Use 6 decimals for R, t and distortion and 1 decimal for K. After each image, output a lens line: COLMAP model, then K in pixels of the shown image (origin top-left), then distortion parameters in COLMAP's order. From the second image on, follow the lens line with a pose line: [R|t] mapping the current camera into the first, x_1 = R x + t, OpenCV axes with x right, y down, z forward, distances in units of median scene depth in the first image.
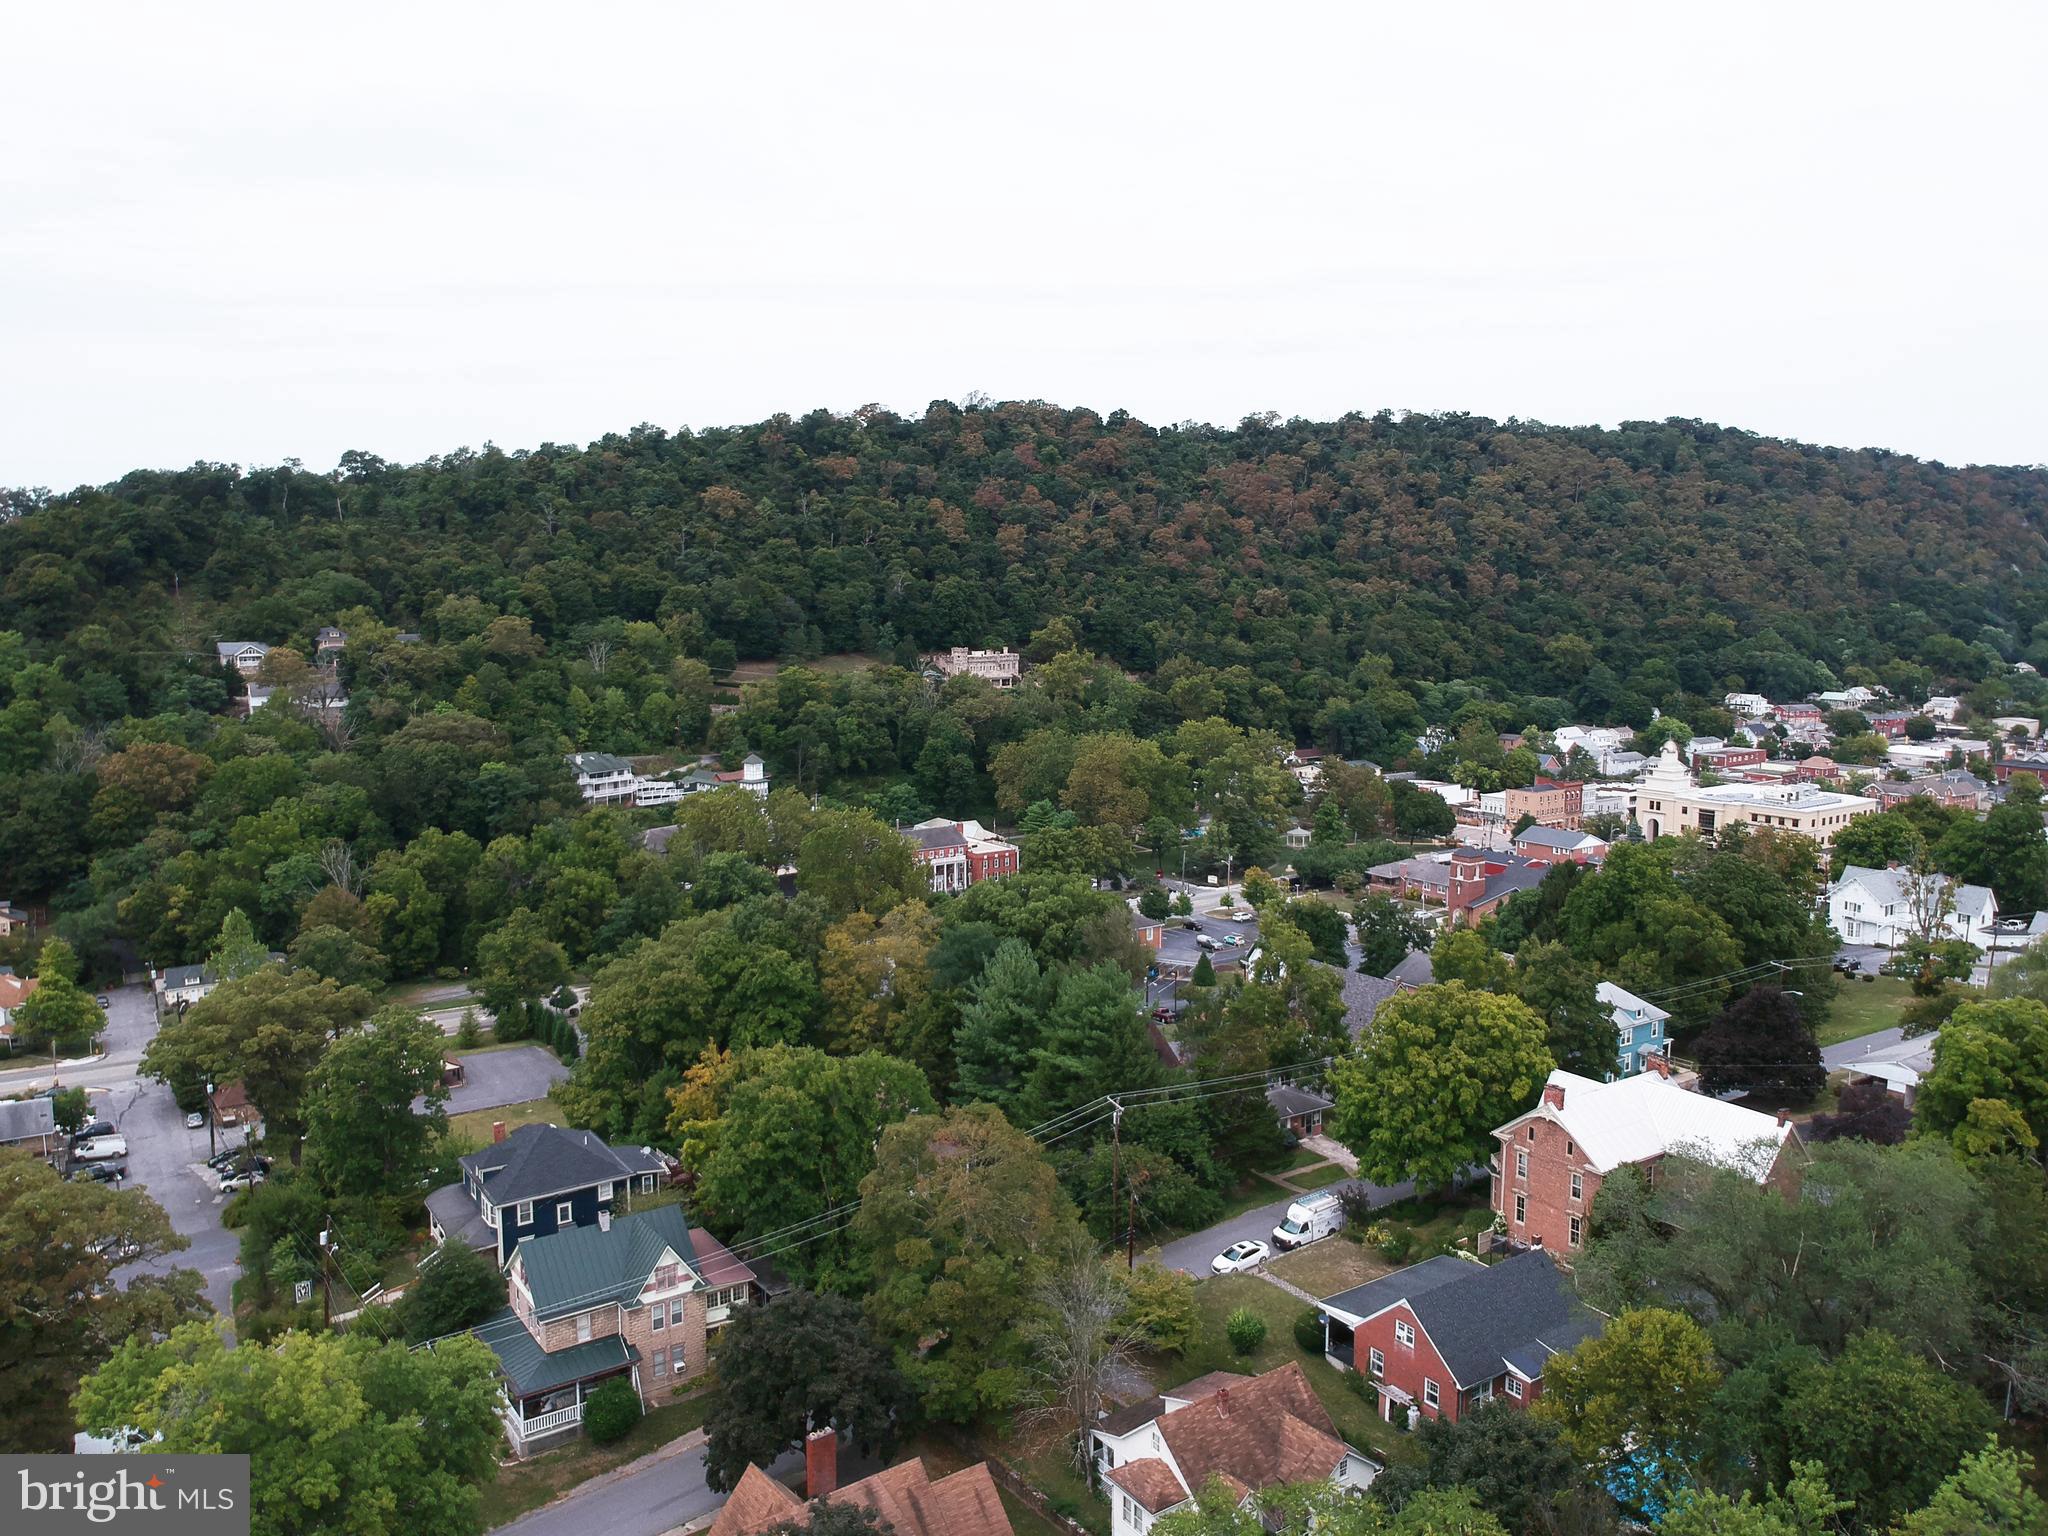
lens RADIAL K [[1503.3, 0, 1030.8], [0, 1503.3, 729.9], [0, 0, 1]] dist [0.072110, -0.141611]
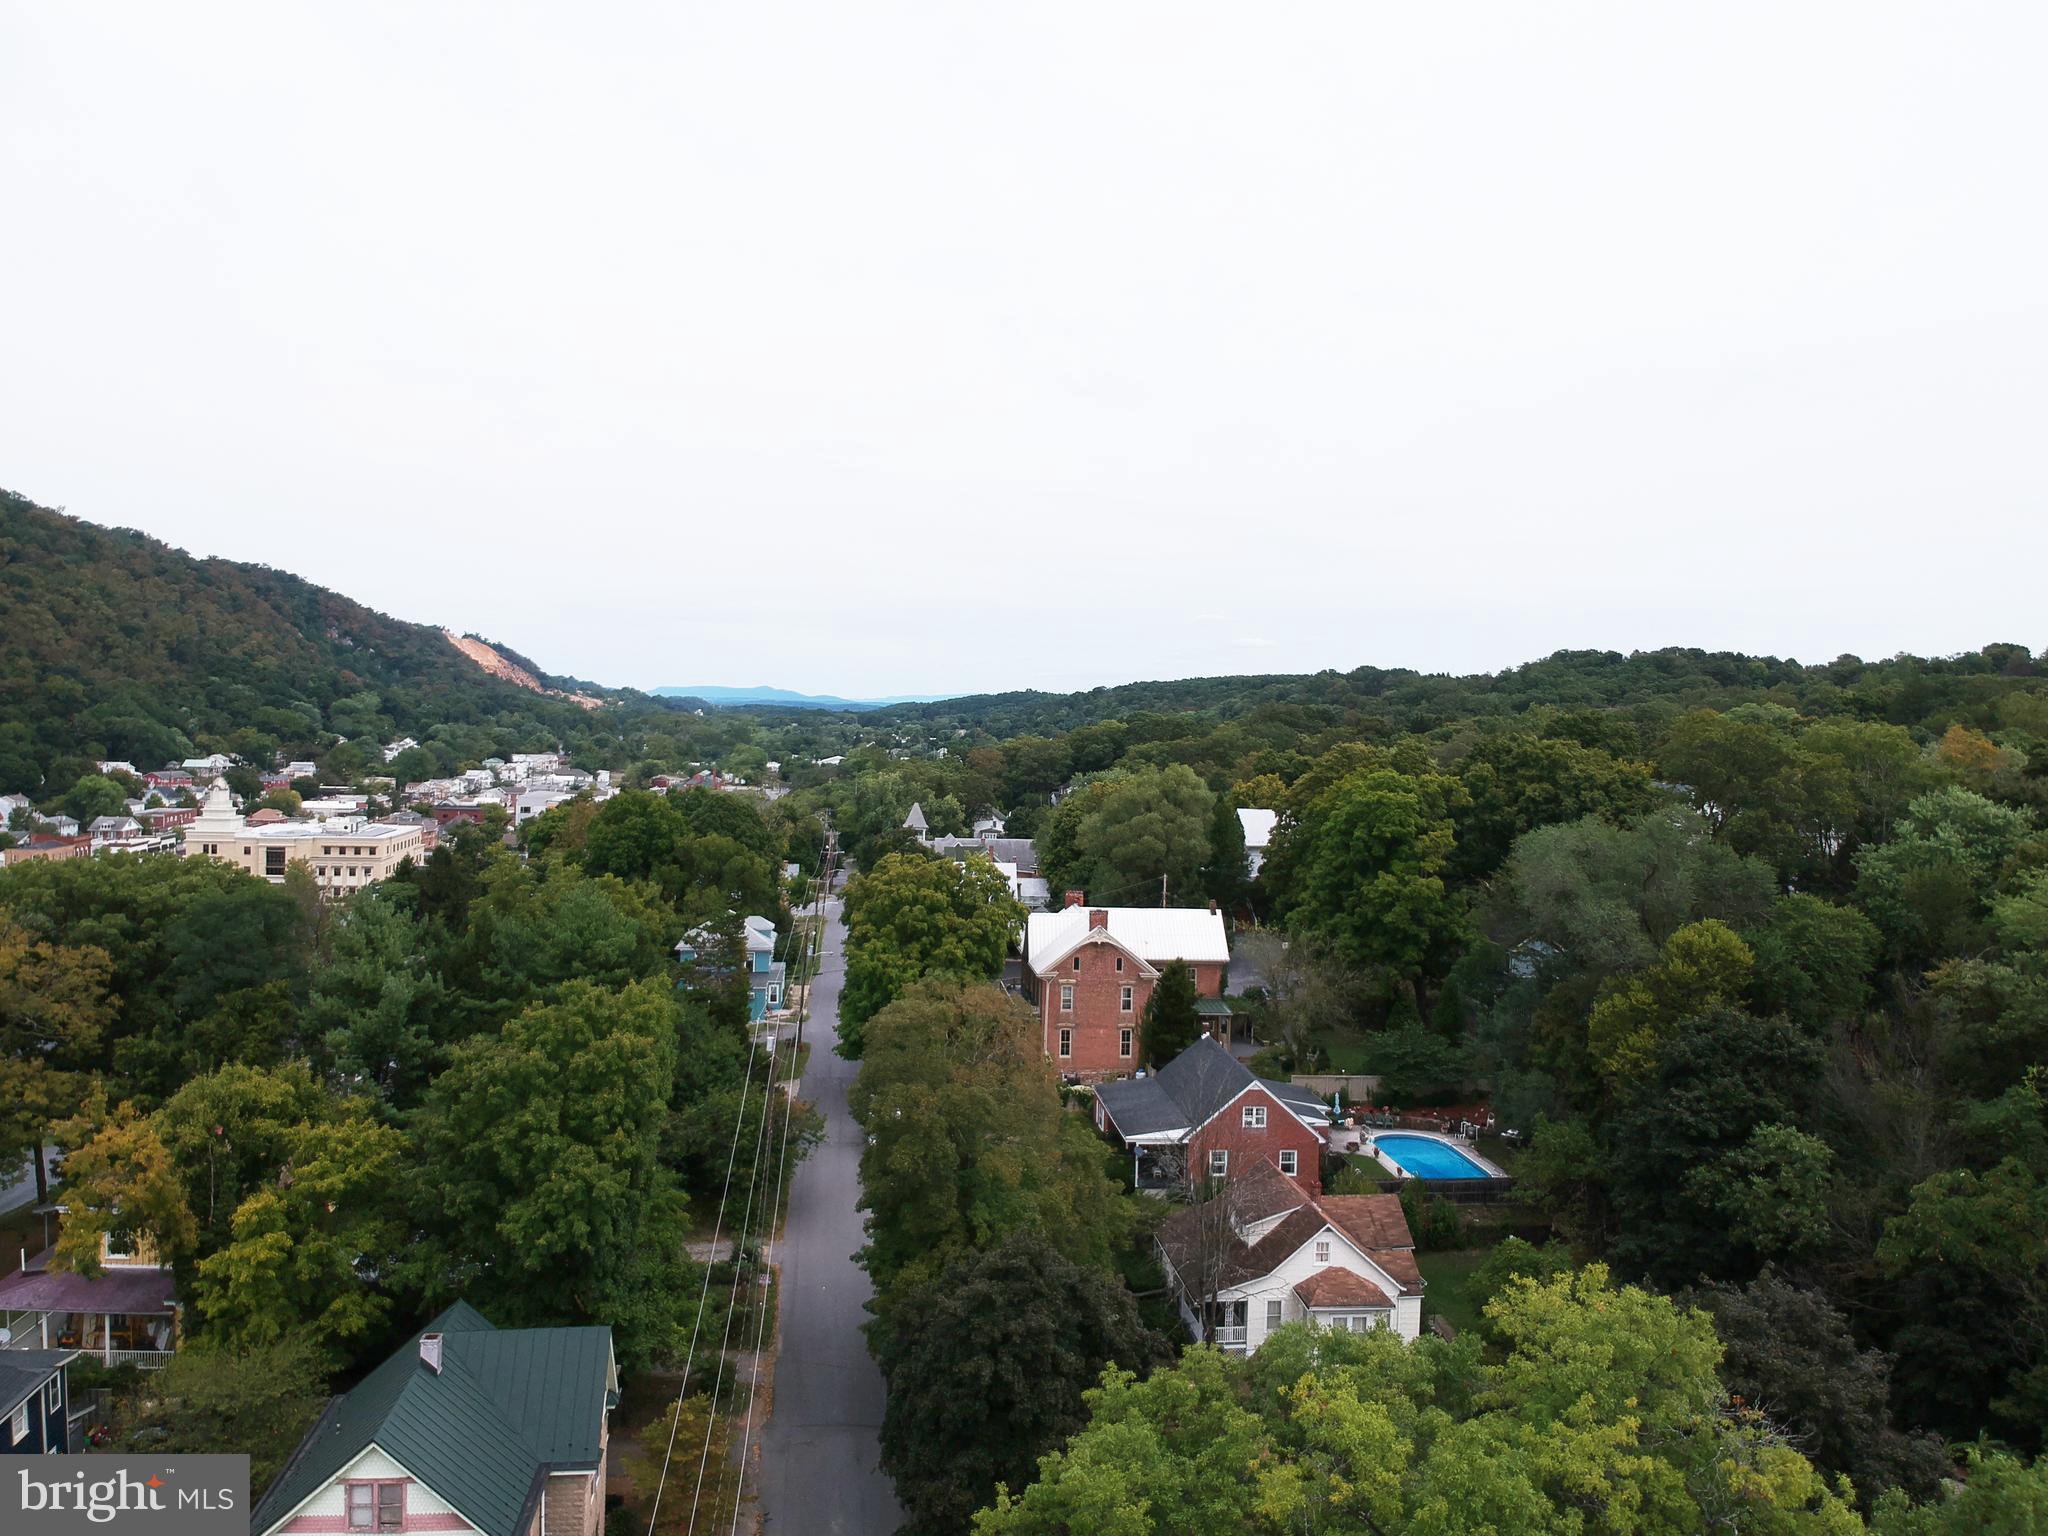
lens RADIAL K [[1503.3, 0, 1036.1], [0, 1503.3, 775.7], [0, 0, 1]] dist [0.072110, -0.141611]
pose [[0.455079, -0.025907, 0.890074, -0.083781], [0.061973, 0.998074, -0.002635, 0.020075], [-0.888292, 0.056360, 0.455809, 0.079169]]
